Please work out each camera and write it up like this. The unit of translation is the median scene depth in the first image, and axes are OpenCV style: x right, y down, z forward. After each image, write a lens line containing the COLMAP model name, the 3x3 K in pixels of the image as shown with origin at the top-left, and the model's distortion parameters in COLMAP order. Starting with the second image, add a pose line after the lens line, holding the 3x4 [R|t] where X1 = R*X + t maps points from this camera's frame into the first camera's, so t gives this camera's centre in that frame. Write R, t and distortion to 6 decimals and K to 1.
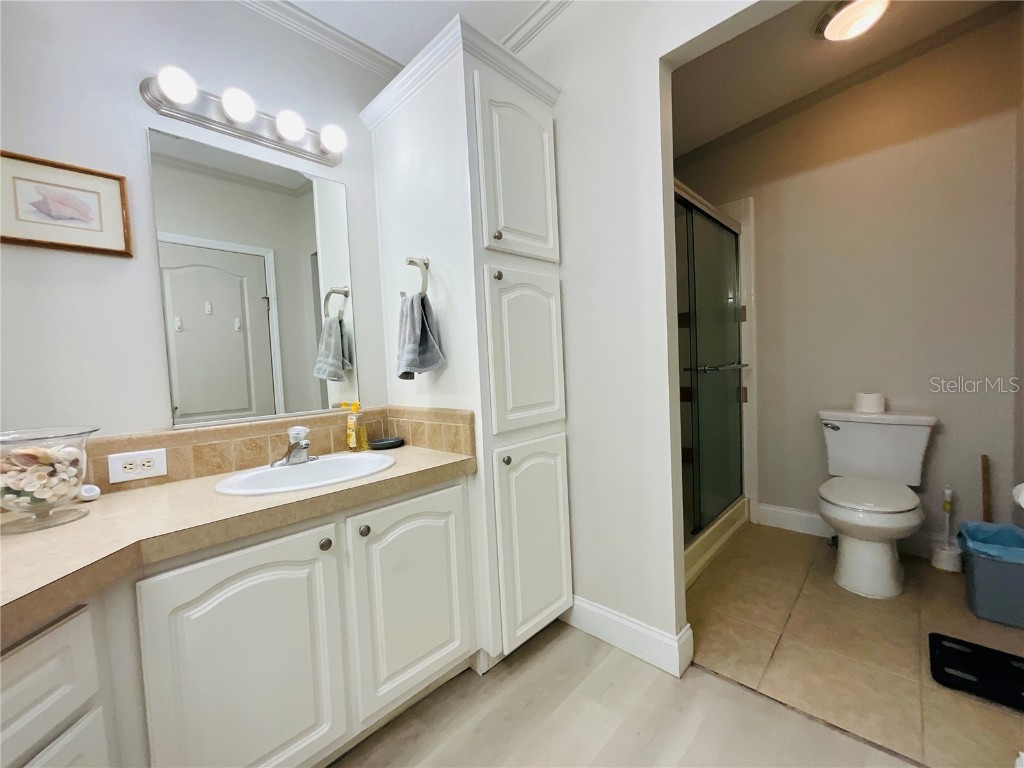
lens RADIAL K [[413.7, 0, 512.0], [0, 413.7, 384.0], [0, 0, 1]] dist [-0.001007, -0.000259]
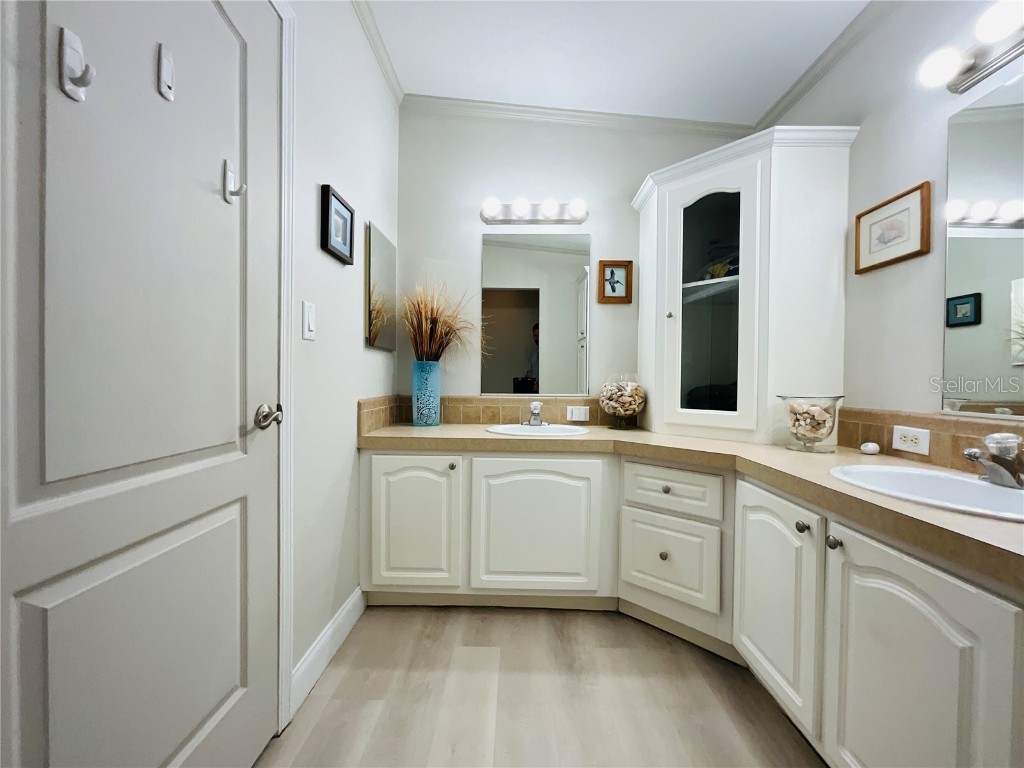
lens RADIAL K [[413.7, 0, 512.0], [0, 413.7, 384.0], [0, 0, 1]] dist [-0.001007, -0.000259]
pose [[-0.729418, 0.051628, -0.682117, 0.672313], [-0.001592, 0.997017, 0.077164, -0.042590], [0.684066, 0.057370, -0.727160, 1.089958]]
